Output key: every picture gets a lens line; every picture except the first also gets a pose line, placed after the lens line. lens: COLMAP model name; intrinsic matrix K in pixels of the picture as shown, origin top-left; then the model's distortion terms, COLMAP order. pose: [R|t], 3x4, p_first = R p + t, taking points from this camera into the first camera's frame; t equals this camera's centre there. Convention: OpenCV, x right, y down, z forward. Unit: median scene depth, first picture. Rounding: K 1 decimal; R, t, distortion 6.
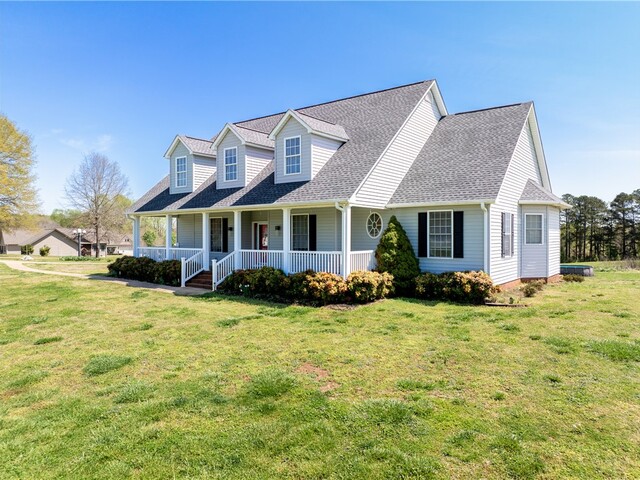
lens RADIAL K [[450.0, 0, 320.0], [0, 450.0, 240.0], [0, 0, 1]] dist [-0.008369, -0.000855]
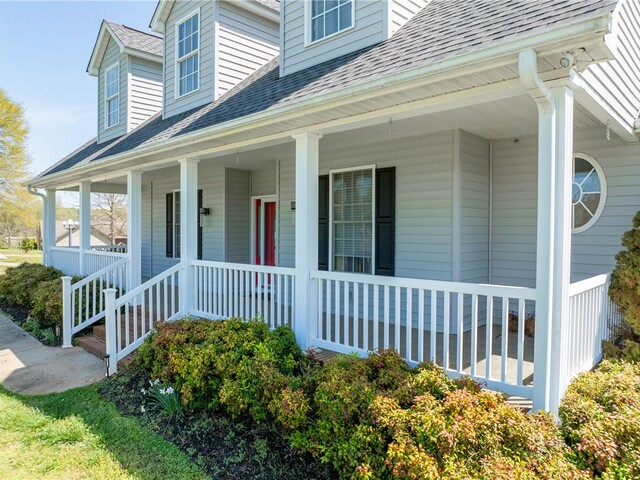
lens RADIAL K [[450.0, 0, 320.0], [0, 450.0, 240.0], [0, 0, 1]] dist [-0.008369, -0.000855]
pose [[0.992659, 0.007653, -0.120703, -0.025370], [-0.006213, 0.999905, 0.012302, -0.001187], [0.120786, -0.011462, 0.992612, 0.658155]]
